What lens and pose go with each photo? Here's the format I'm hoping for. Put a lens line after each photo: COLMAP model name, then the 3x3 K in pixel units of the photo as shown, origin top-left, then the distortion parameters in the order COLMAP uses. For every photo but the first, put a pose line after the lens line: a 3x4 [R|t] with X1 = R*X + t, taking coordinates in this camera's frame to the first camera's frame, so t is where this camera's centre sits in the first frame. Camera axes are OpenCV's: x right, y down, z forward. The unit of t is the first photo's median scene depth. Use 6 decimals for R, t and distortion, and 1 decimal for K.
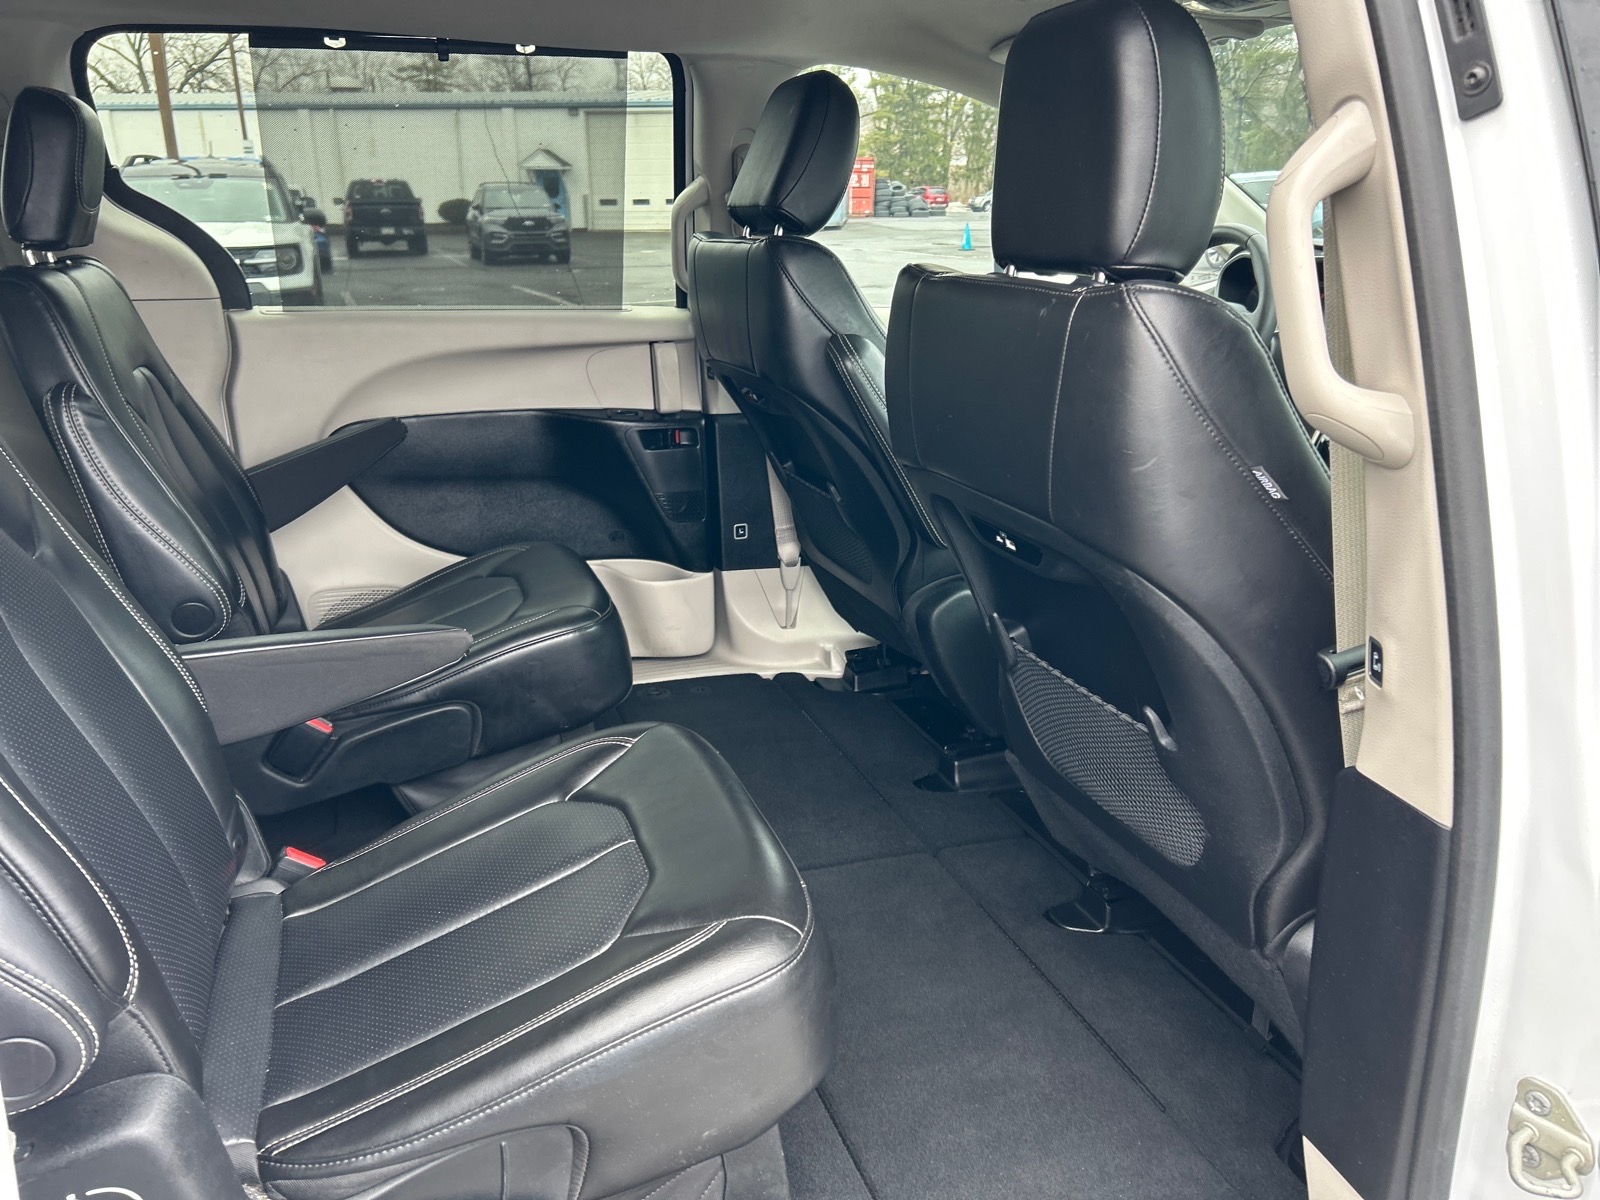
lens RADIAL K [[1201.8, 0, 810.9], [0, 1201.8, 591.1], [0, 0, 1]] dist [0.018330, -0.028291]
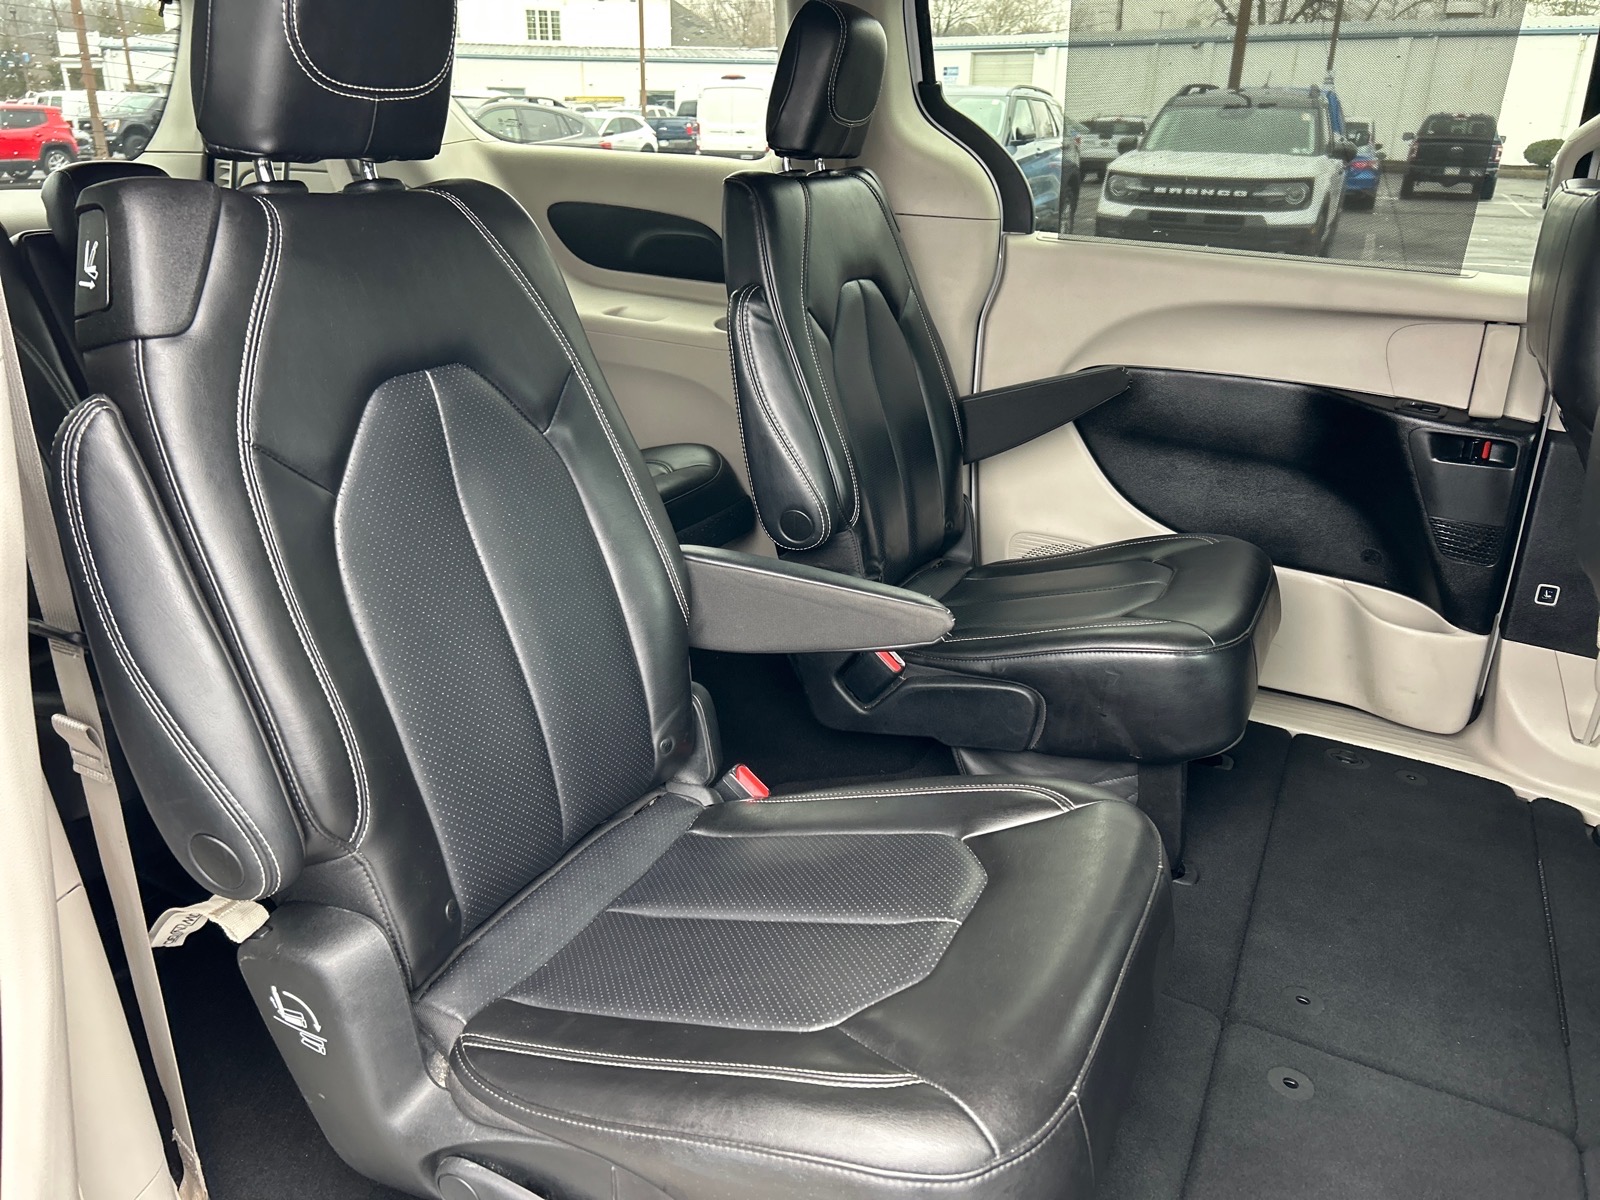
lens RADIAL K [[1201.8, 0, 791.0], [0, 1201.8, 602.8], [0, 0, 1]] dist [0.018330, -0.028291]
pose [[0.684812, 0.287839, -0.669463, 0.126224], [-0.249215, 0.955798, 0.156021, -0.047381], [0.684780, 0.059996, 0.726276, 0.160668]]
